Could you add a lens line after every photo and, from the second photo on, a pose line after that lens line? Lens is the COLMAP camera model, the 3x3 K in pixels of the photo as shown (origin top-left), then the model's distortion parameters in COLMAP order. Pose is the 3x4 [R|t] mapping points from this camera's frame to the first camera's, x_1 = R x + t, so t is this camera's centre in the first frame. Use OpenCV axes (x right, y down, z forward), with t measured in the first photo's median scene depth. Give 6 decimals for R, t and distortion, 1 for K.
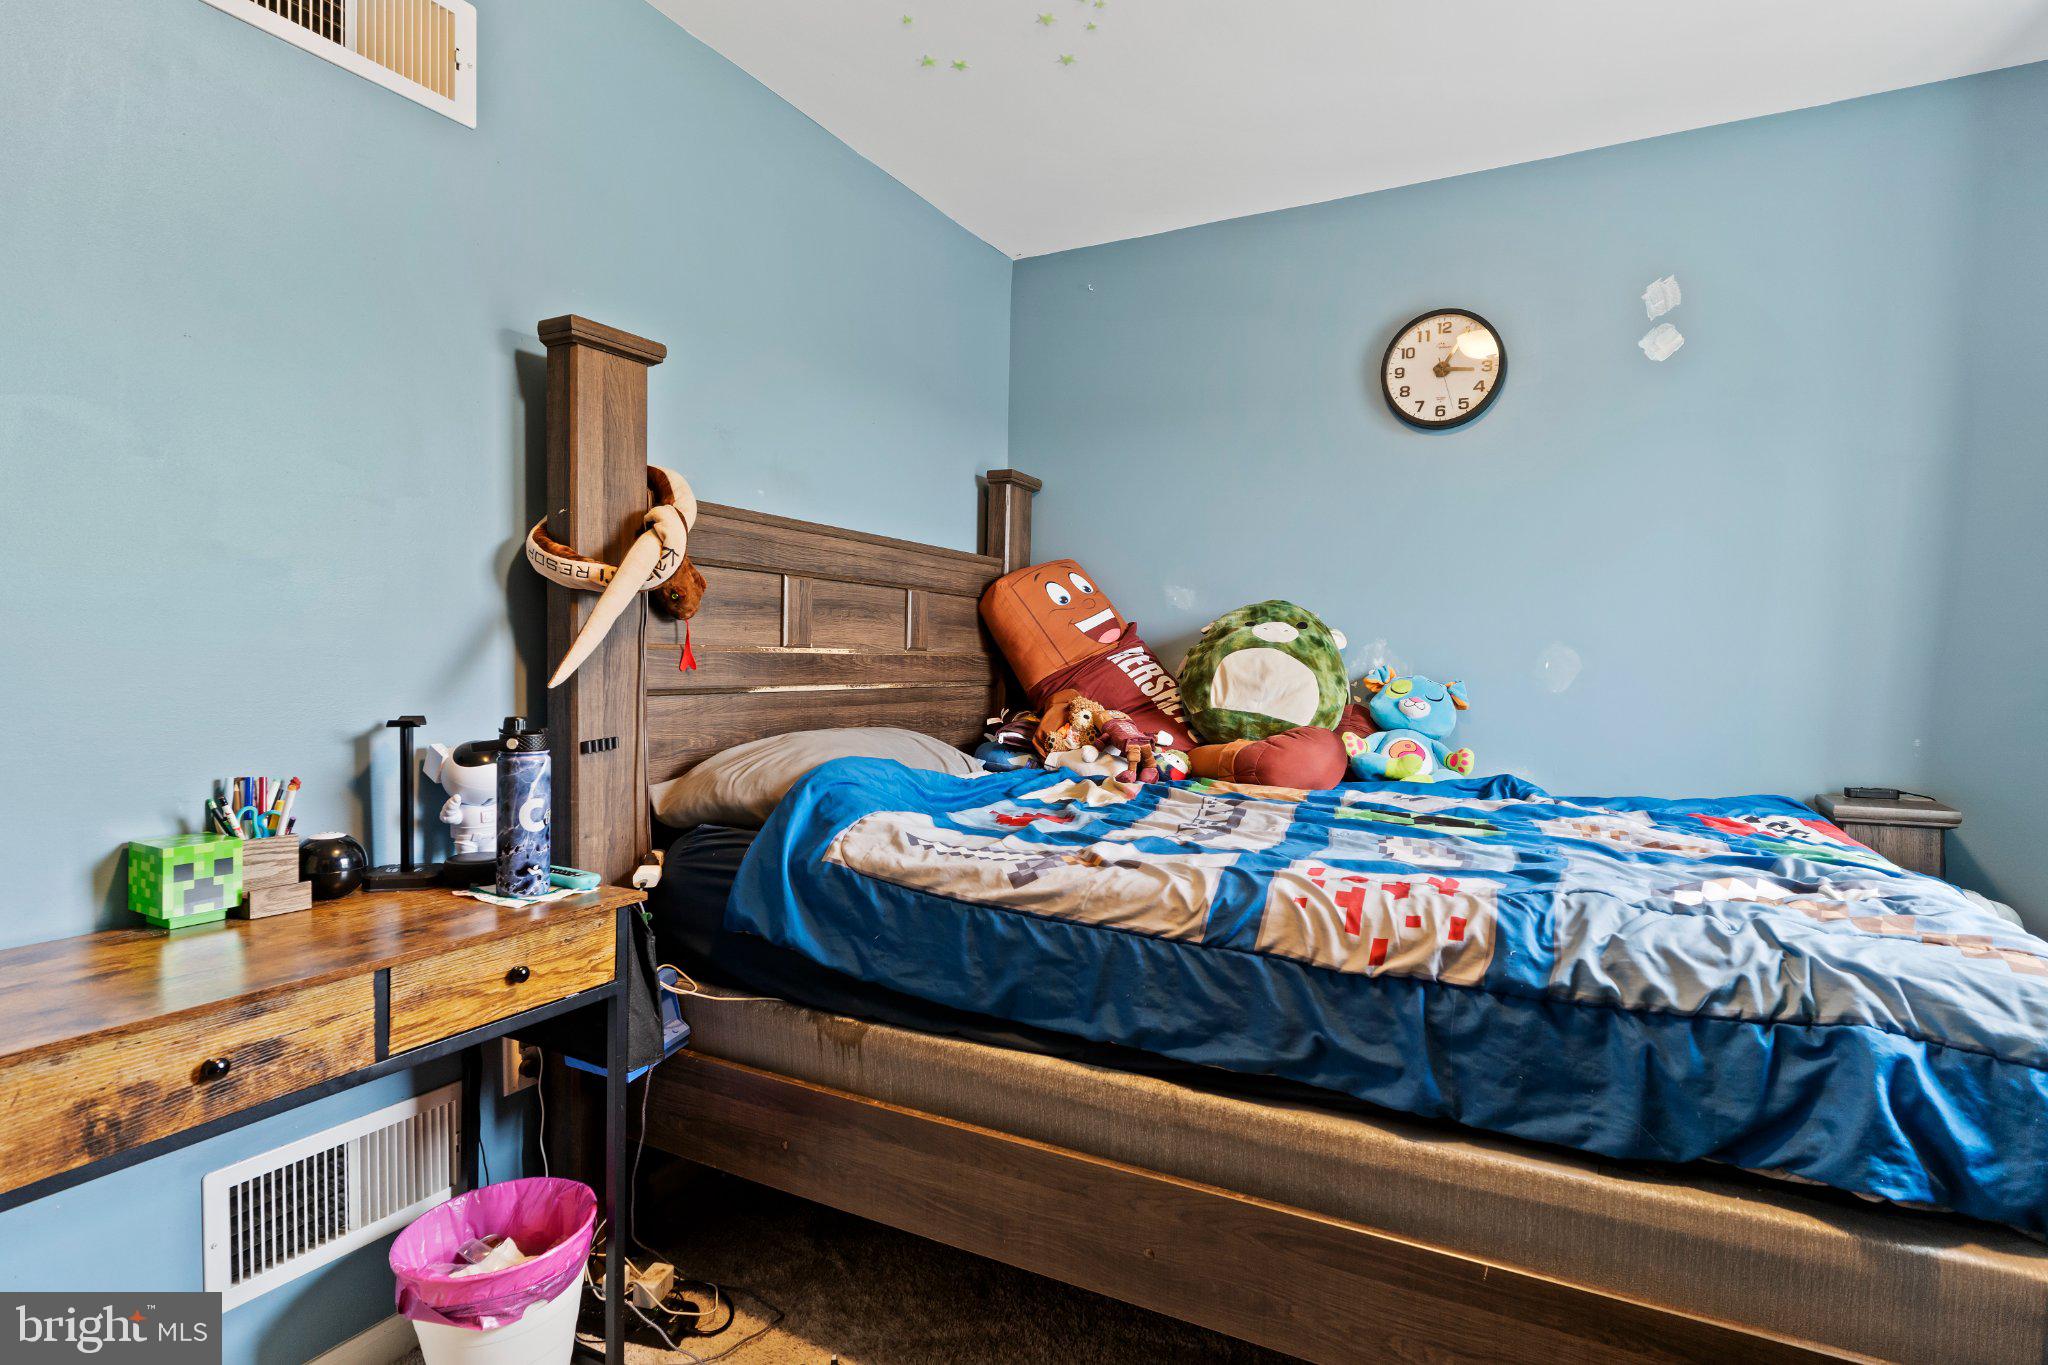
lens RADIAL K [[1062.7, 0, 1027.9], [0, 1062.7, 679.9], [0, 0, 1]] dist [-0.010166, 0.007425]
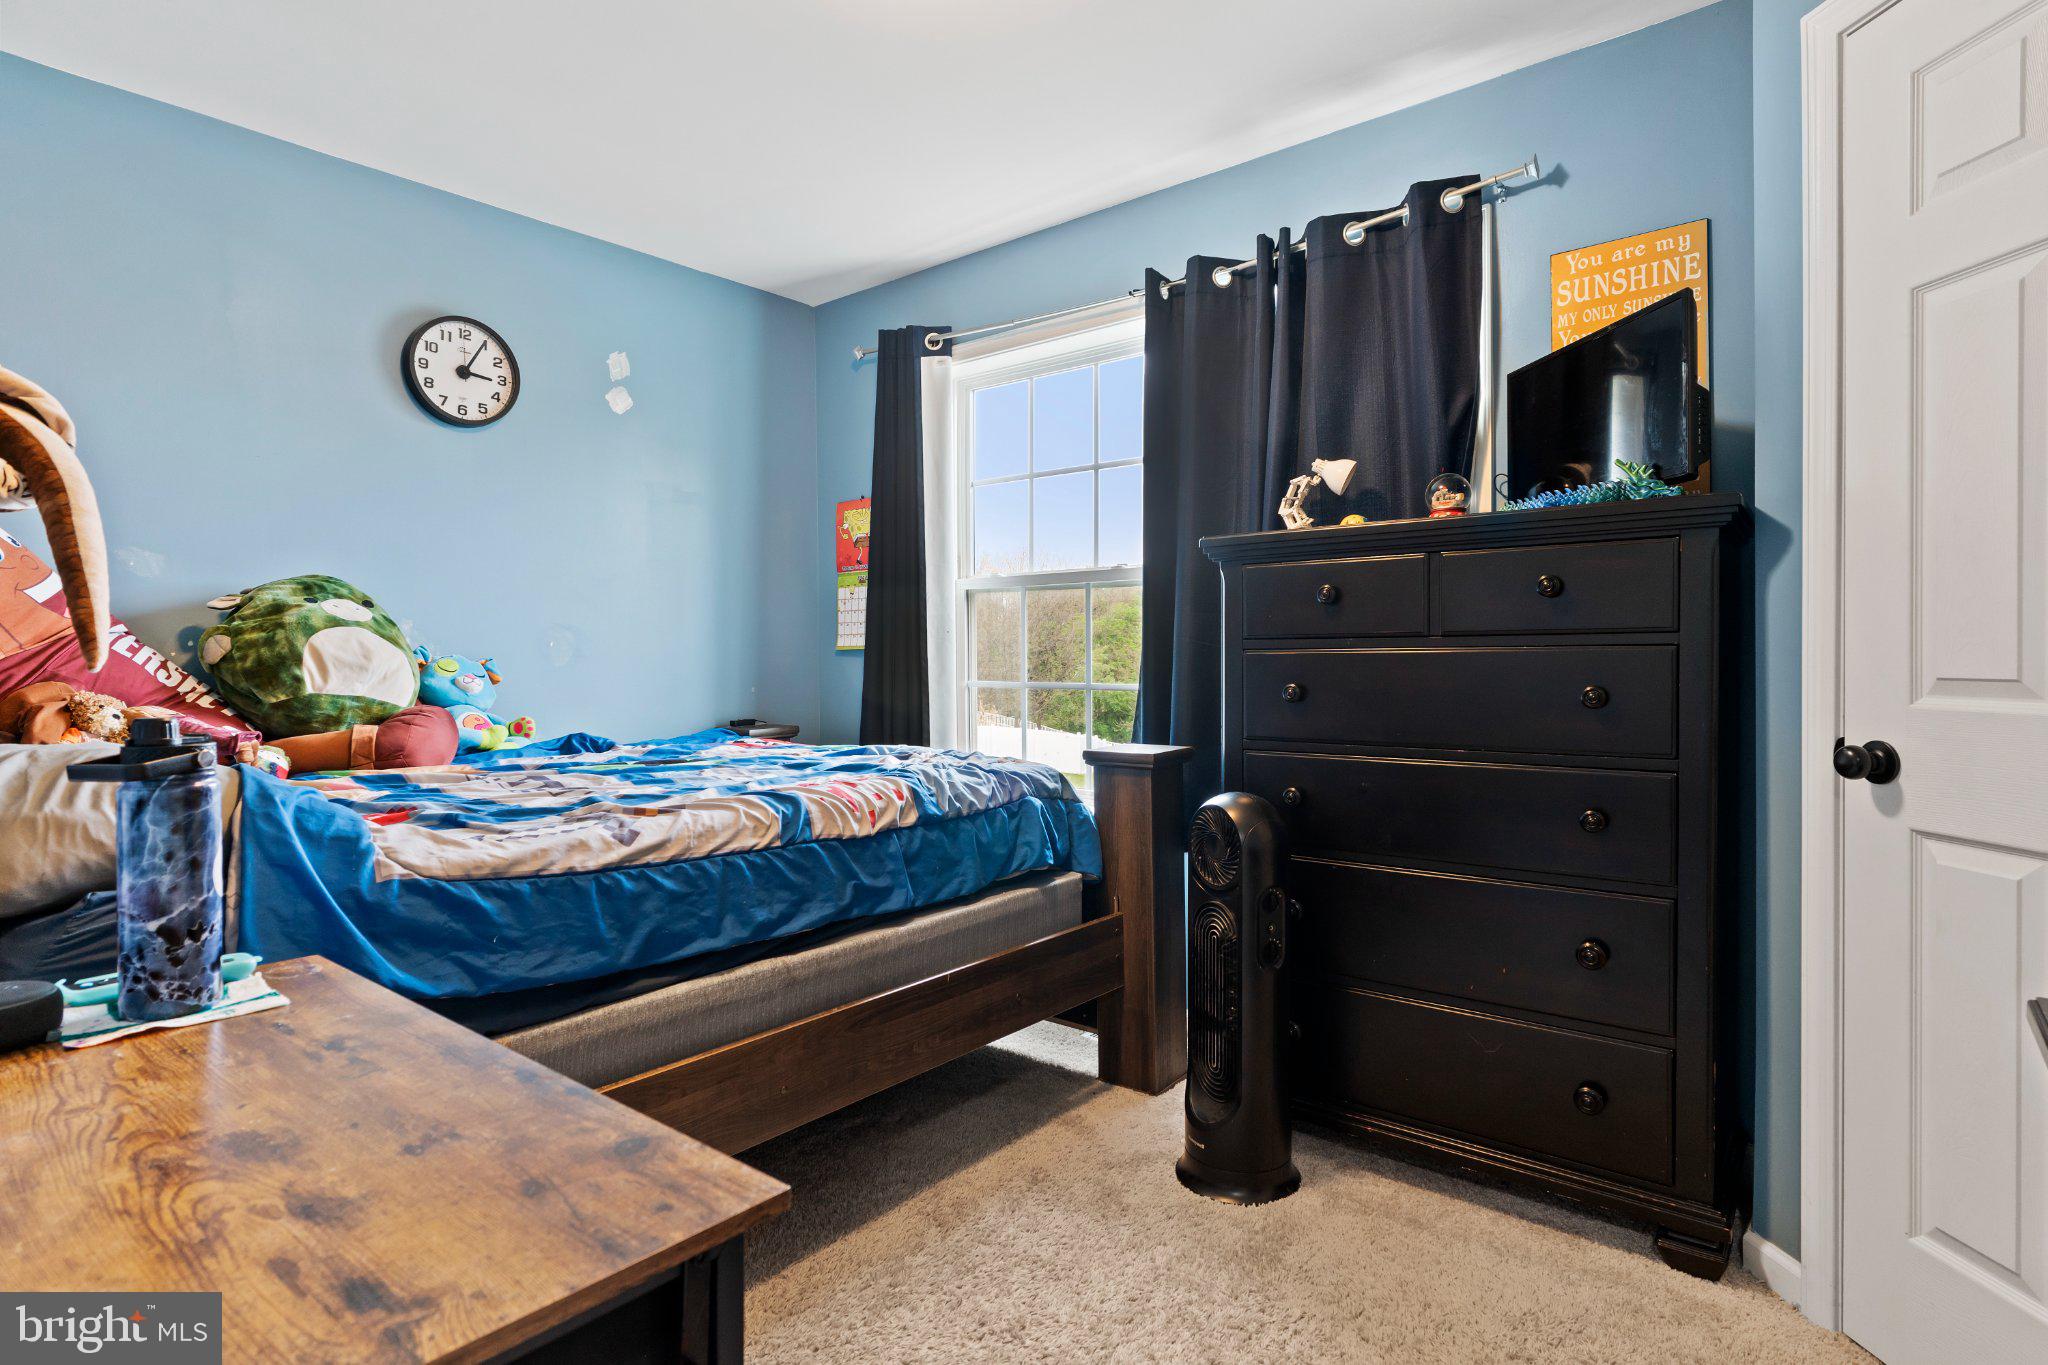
lens RADIAL K [[1062.7, 0, 1031.1], [0, 1062.7, 672.7], [0, 0, 1]] dist [-0.010166, 0.007425]
pose [[0.180677, -0.028332, 0.983134, -1.005225], [0.029792, 0.999284, 0.023322, 0.010743], [-0.983091, 0.025076, 0.181392, 0.420499]]
